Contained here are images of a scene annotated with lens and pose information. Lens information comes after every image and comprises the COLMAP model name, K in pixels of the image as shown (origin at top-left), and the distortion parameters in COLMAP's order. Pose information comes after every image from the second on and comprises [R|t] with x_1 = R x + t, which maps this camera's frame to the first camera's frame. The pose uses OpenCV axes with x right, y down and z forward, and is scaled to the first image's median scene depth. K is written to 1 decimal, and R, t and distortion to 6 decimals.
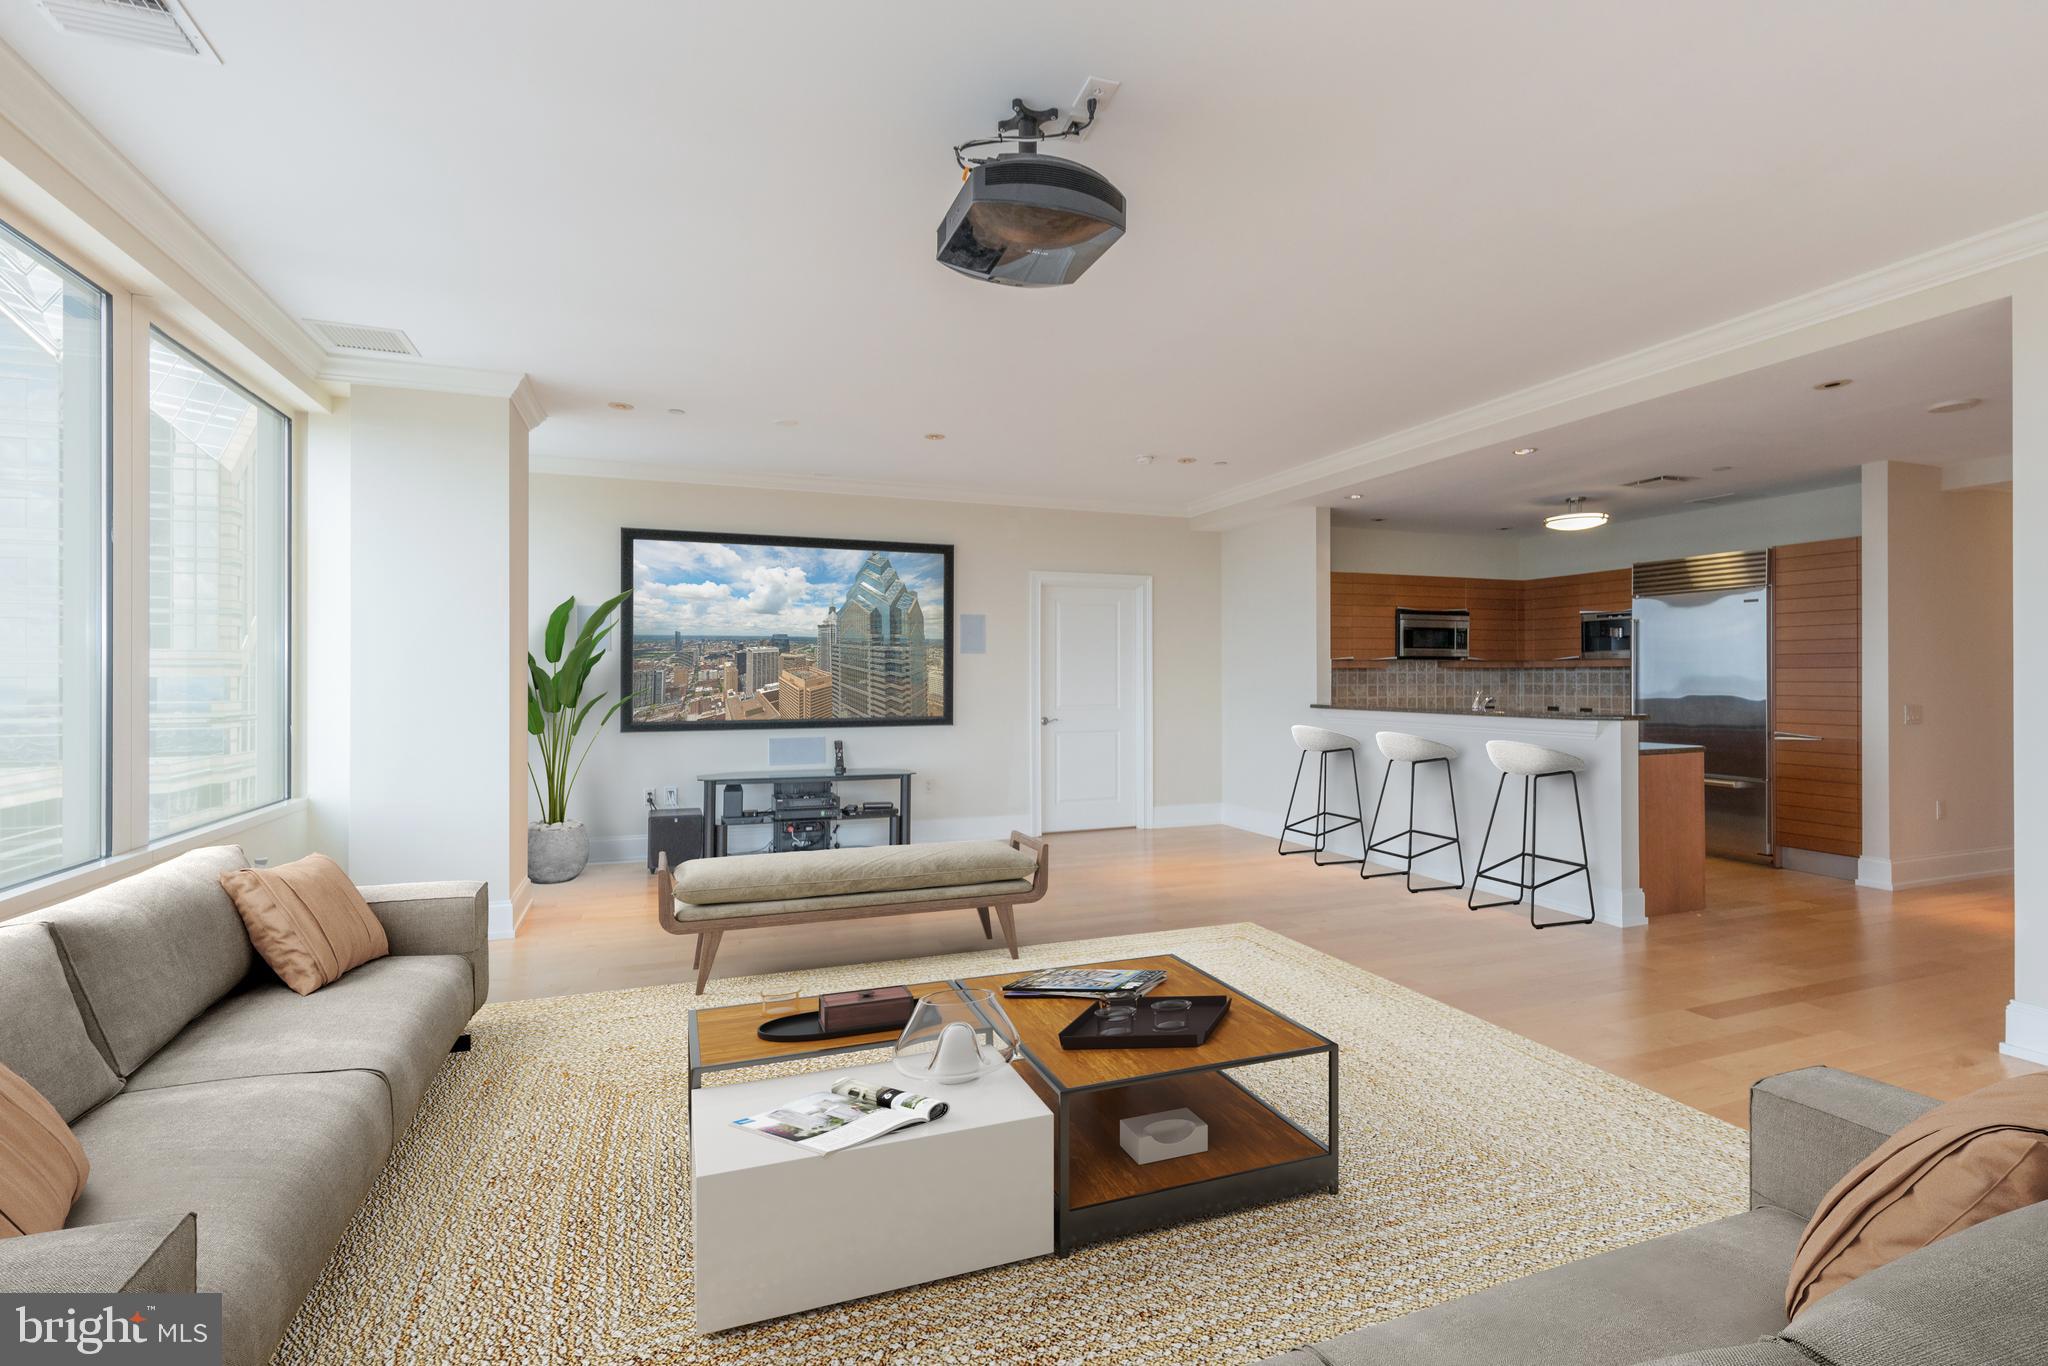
lens RADIAL K [[913.8, 0, 1024.0], [0, 913.8, 683.0], [0, 0, 1]] dist [0.001609, 0.000618]
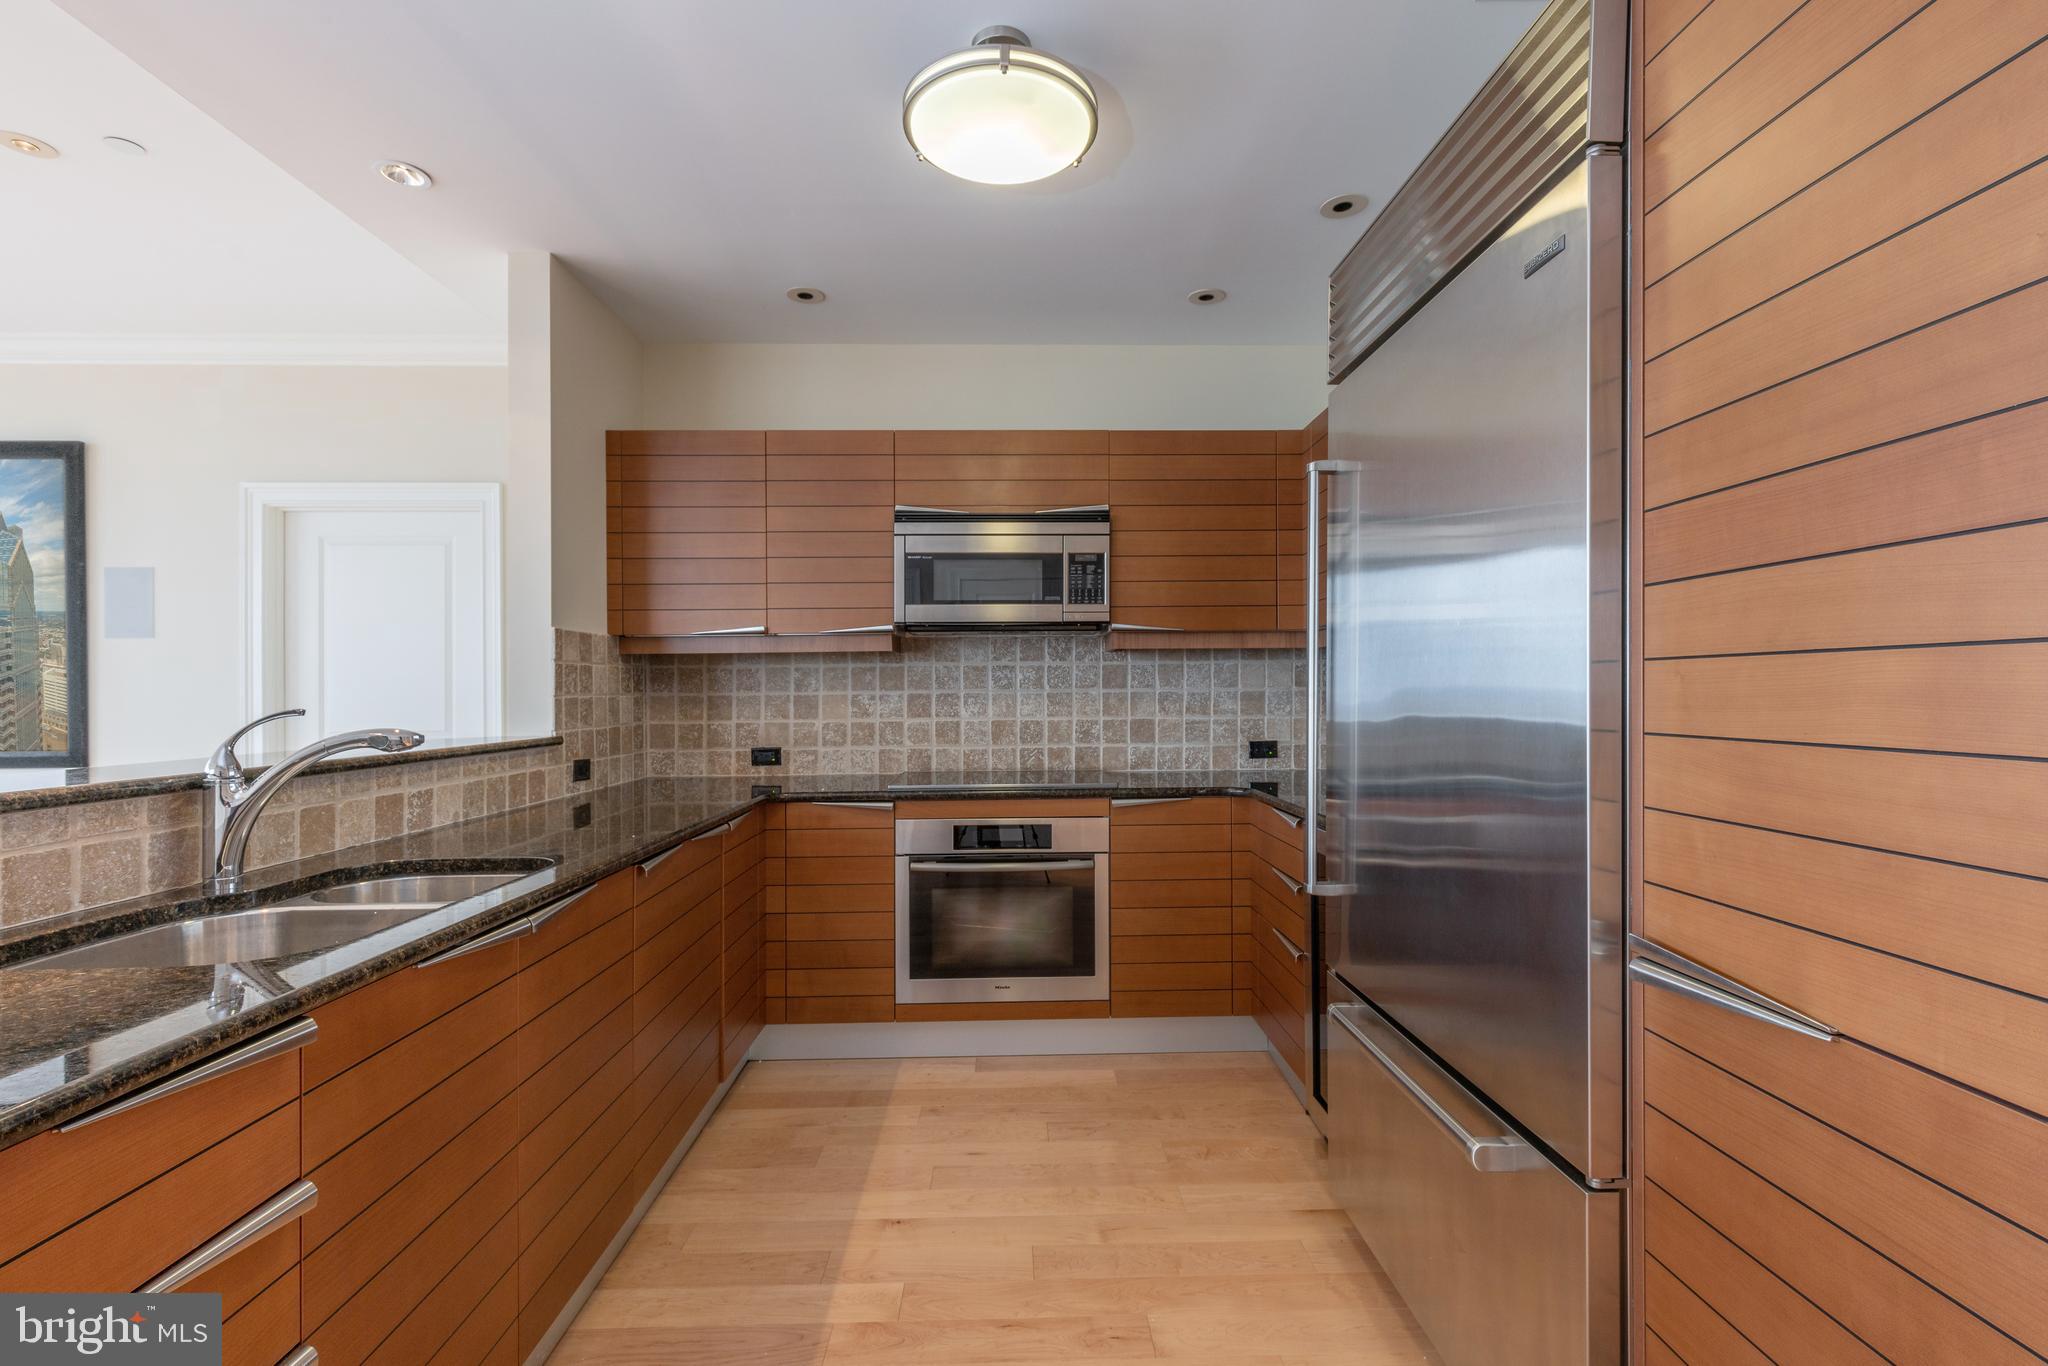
lens RADIAL K [[937.2, 0, 1037.4], [0, 937.2, 687.8], [0, 0, 1]] dist [0.003641, 0.000290]
pose [[0.945855, -0.007076, -0.324513, 0.677478], [0.003883, 0.999937, -0.010487, 0.005870], [0.324567, 0.008659, 0.945823, 0.677833]]
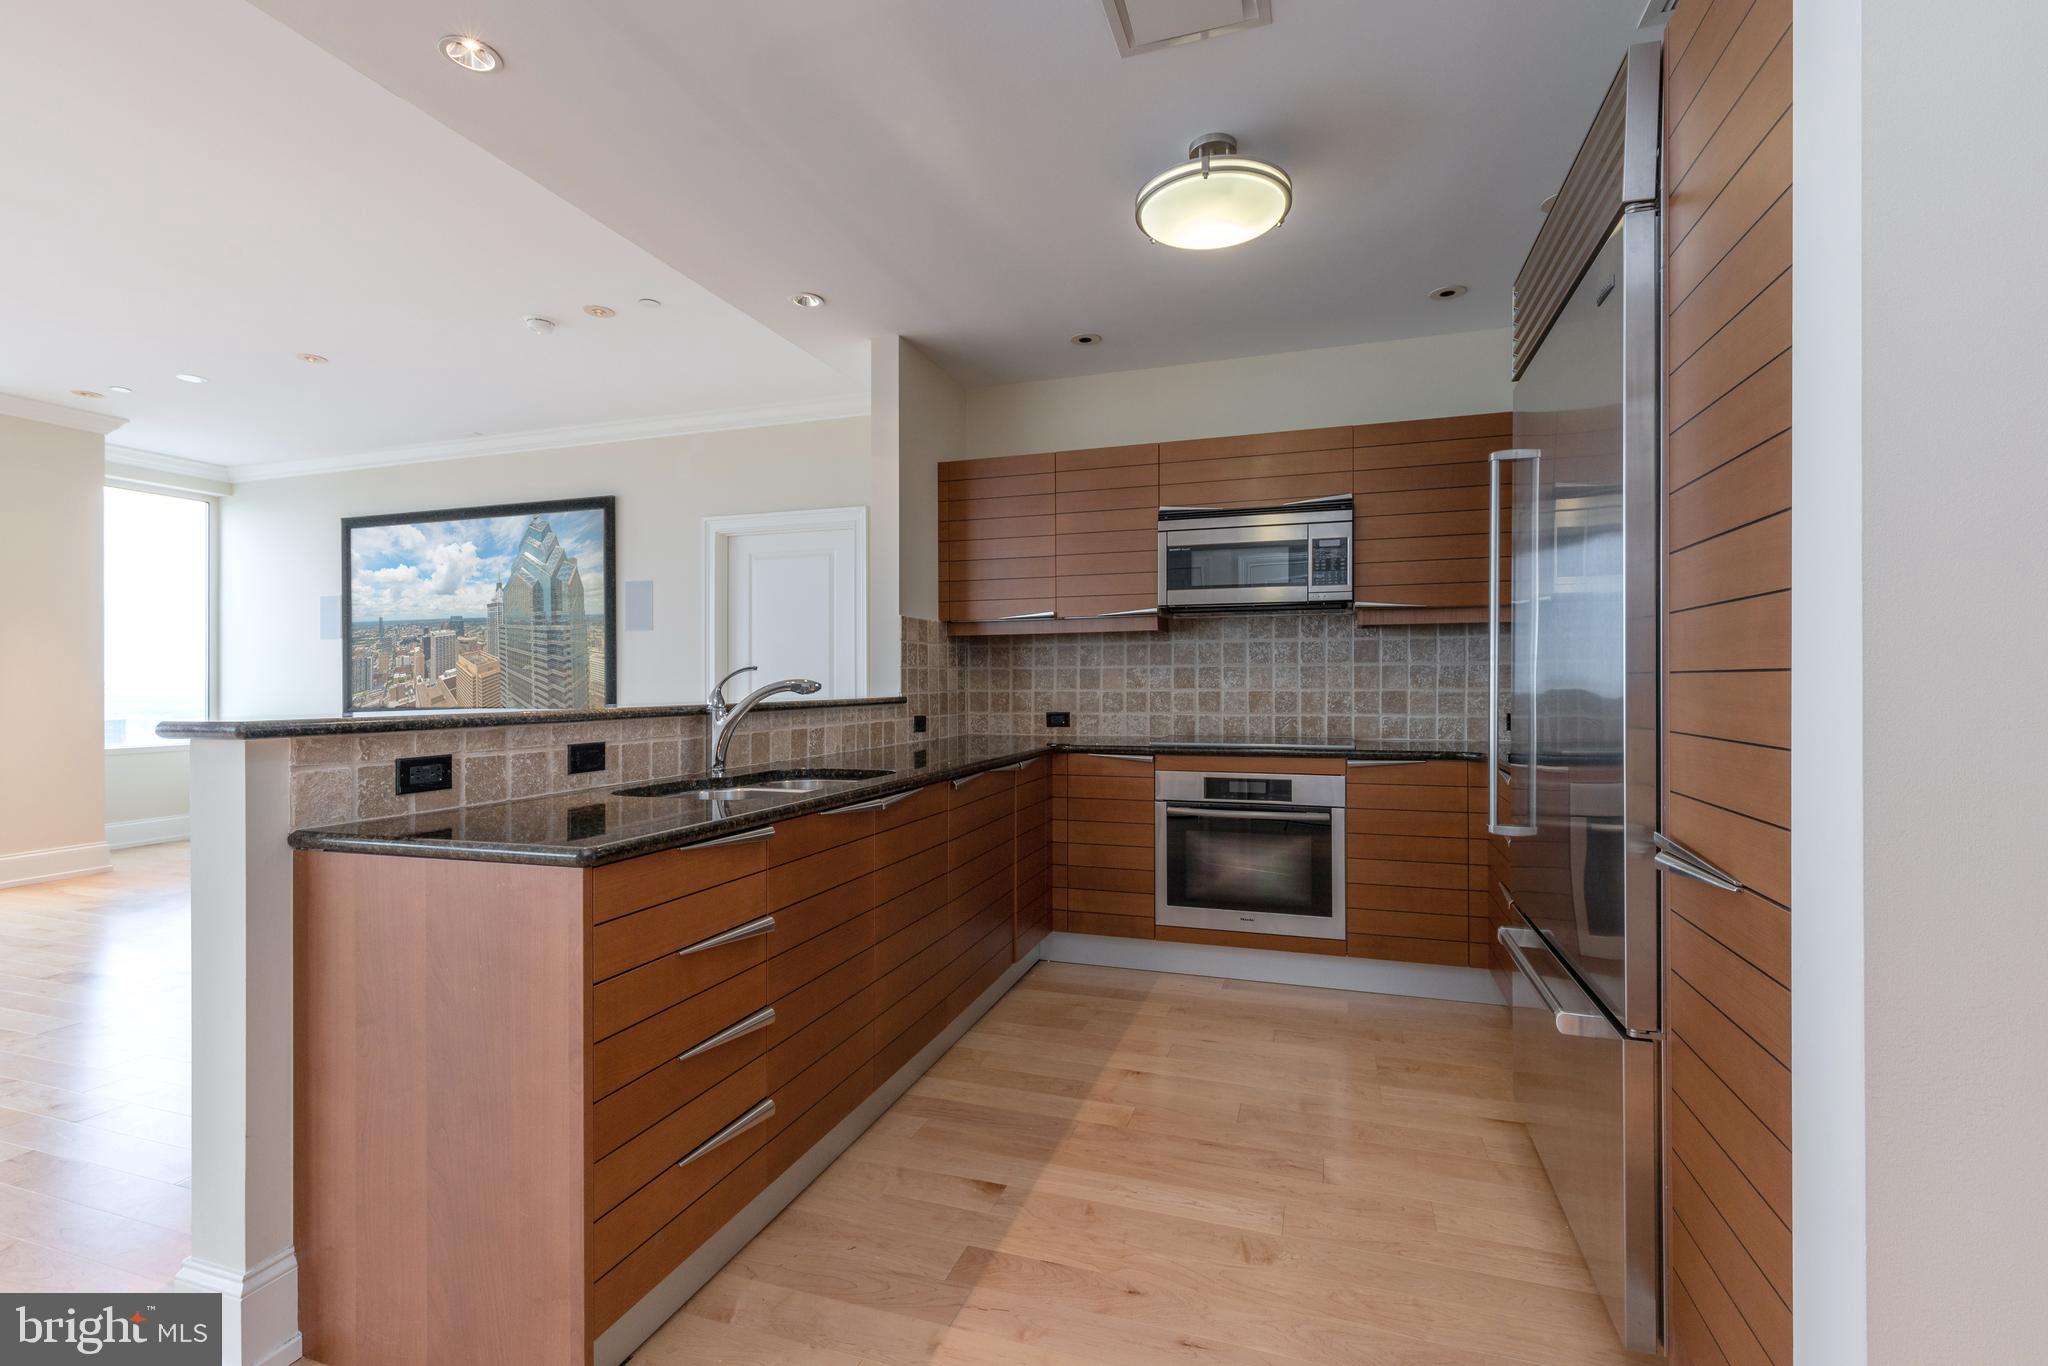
lens RADIAL K [[931.3, 0, 1015.4], [0, 931.3, 677.4], [0, 0, 1]] dist [0.003363, 0.000017]
pose [[0.769625, -0.004663, -0.638480, 0.745096], [-0.002214, 0.999948, -0.009972, 0.016111], [0.638493, 0.009089, 0.769574, 0.619814]]
